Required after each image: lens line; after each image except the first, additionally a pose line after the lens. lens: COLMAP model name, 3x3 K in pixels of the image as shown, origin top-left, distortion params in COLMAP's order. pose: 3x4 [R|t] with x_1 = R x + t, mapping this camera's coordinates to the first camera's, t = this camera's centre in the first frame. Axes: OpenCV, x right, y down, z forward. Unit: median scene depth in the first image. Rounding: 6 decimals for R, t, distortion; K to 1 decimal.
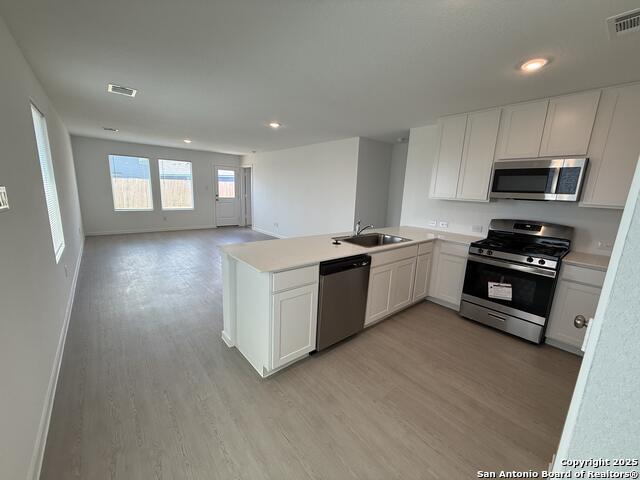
lens RADIAL K [[255.4, 0, 317.1], [0, 255.4, 241.3], [0, 0, 1]] dist [-0.001724, -0.000177]
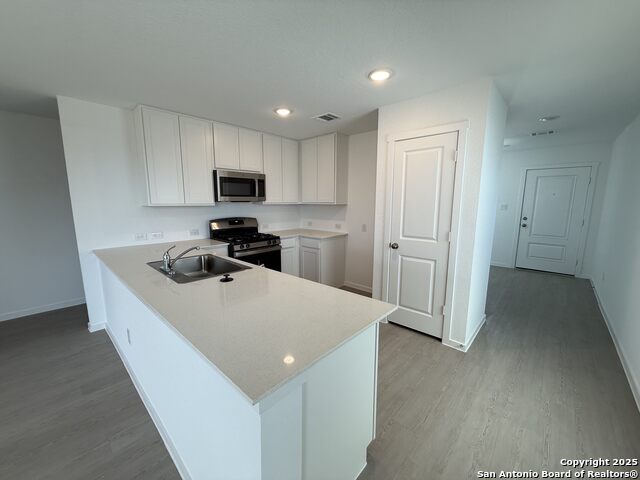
lens RADIAL K [[255.4, 0, 317.1], [0, 255.4, 241.3], [0, 0, 1]] dist [-0.001724, -0.000177]
pose [[-0.116562, -0.196434, 0.973564, -0.517104], [0.193809, 0.956903, 0.216276, -0.163985], [-0.974090, 0.213895, -0.073468, 0.706428]]
